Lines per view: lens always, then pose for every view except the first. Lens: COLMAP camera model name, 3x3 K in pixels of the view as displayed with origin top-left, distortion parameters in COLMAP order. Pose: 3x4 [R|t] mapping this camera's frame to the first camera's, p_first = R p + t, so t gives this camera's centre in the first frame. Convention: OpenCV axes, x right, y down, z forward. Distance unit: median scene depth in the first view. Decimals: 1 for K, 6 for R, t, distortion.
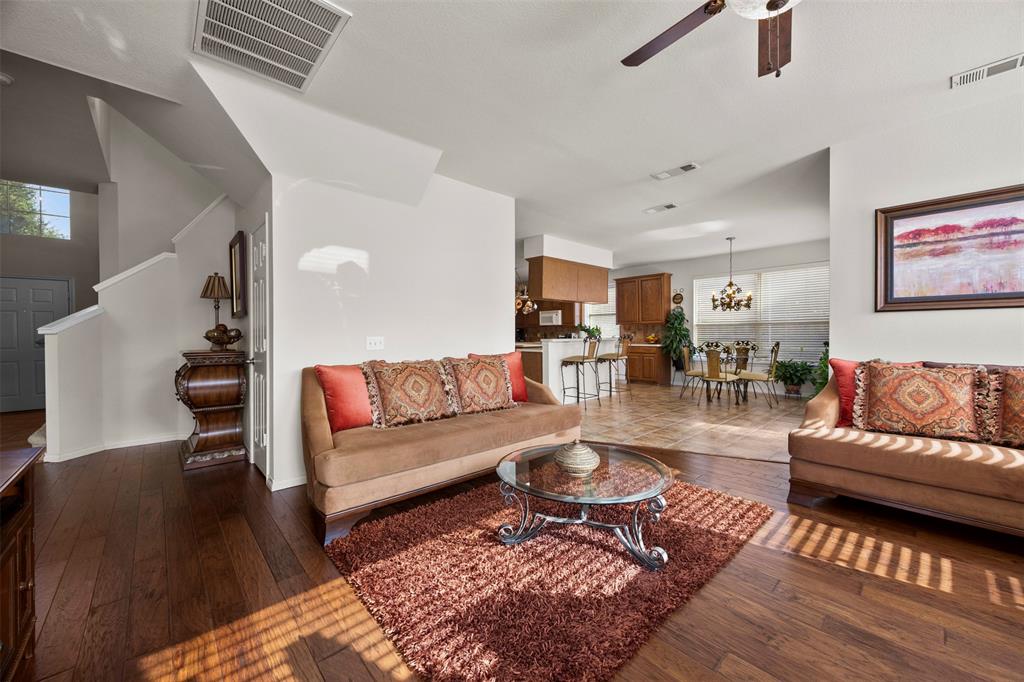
lens RADIAL K [[391.2, 0, 519.2], [0, 391.2, 337.4], [0, 0, 1]] dist [-0.004039, -0.000402]
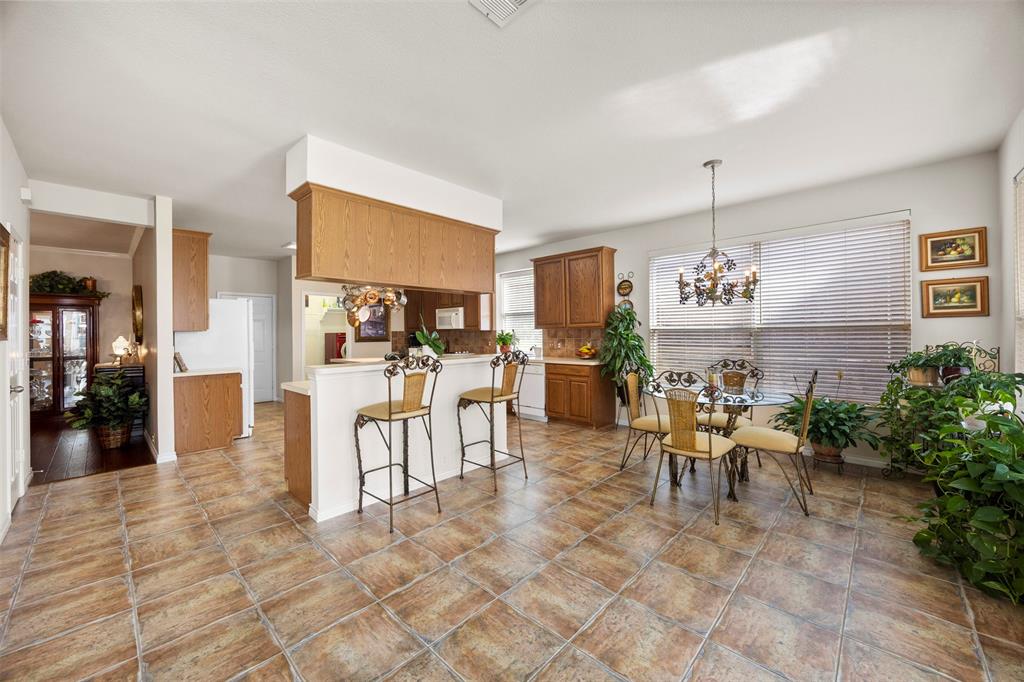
lens RADIAL K [[391.2, 0, 507.1], [0, 391.2, 332.7], [0, 0, 1]] dist [-0.004039, -0.000402]
pose [[0.998989, -0.004108, 0.044776, 0.192610], [0.004626, 0.999923, -0.011477, -0.021192], [-0.044726, 0.011673, 0.998931, 0.390795]]
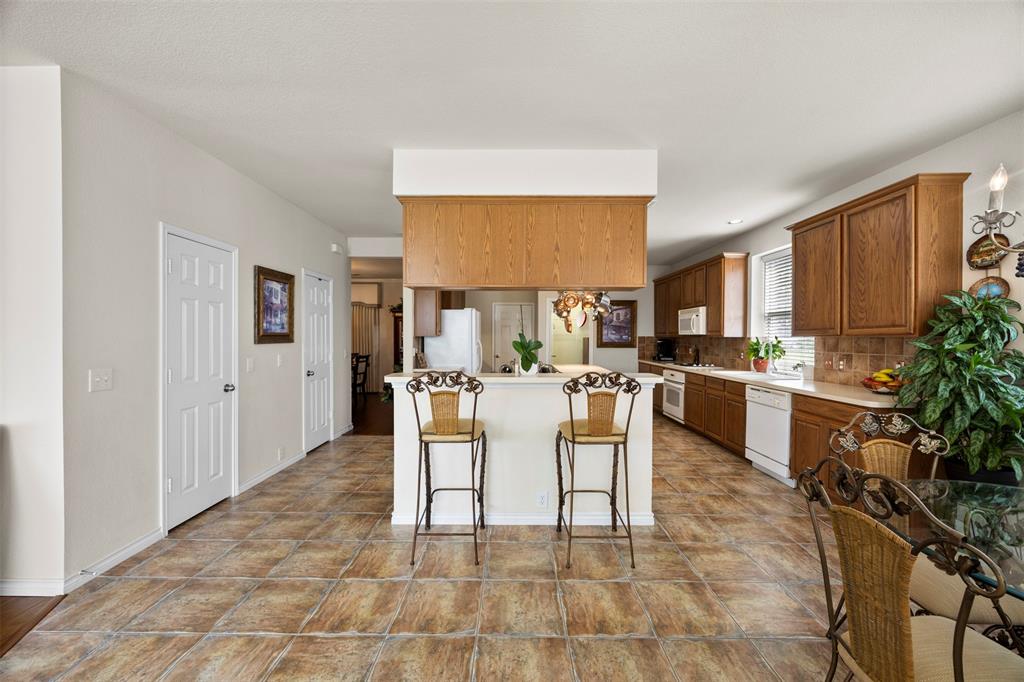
lens RADIAL K [[391.2, 0, 515.1], [0, 391.2, 343.9], [0, 0, 1]] dist [-0.004039, -0.000402]
pose [[0.723020, 0.019012, -0.690565, 0.359031], [-0.012963, 0.999819, 0.013954, -0.029776], [0.690705, -0.001137, 0.723136, 0.555974]]
